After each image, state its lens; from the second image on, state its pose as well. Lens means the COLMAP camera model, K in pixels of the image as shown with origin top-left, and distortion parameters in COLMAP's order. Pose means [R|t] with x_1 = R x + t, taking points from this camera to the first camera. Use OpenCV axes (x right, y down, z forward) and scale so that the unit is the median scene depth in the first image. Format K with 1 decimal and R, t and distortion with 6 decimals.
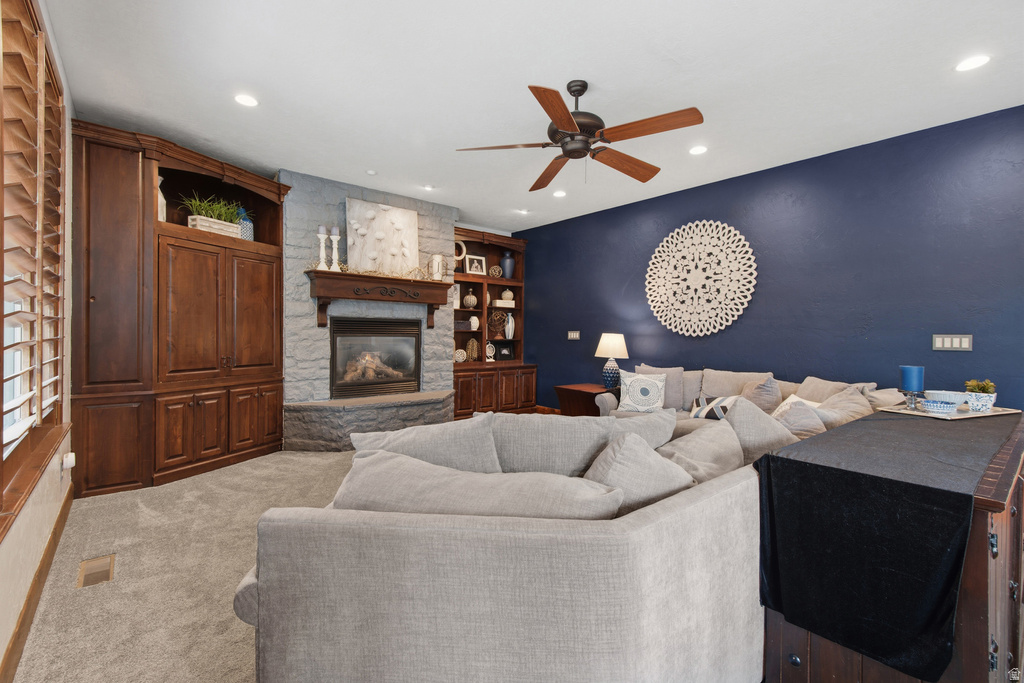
lens RADIAL K [[463.7, 0, 514.1], [0, 463.7, 335.4], [0, 0, 1]] dist [0.008433, -0.002001]
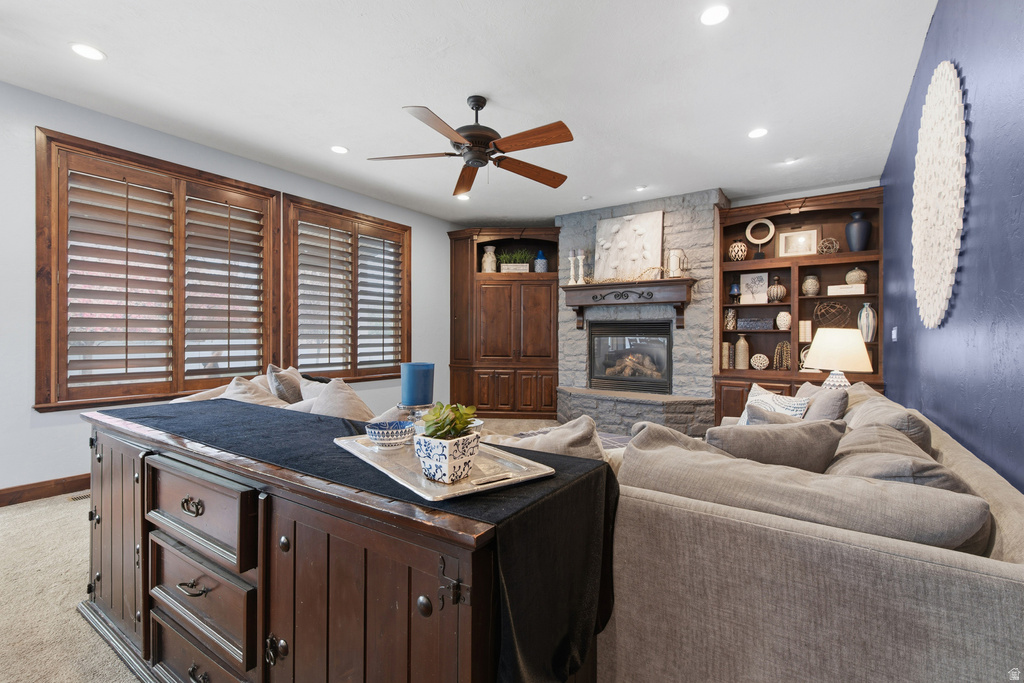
lens RADIAL K [[463.7, 0, 509.4], [0, 463.7, 339.4], [0, 0, 1]] dist [0.008433, -0.002001]
pose [[0.228437, -0.003464, -0.973552, 0.741808], [-0.007818, 0.999955, -0.005392, 0.016782], [0.973527, 0.008843, 0.228400, 0.506221]]
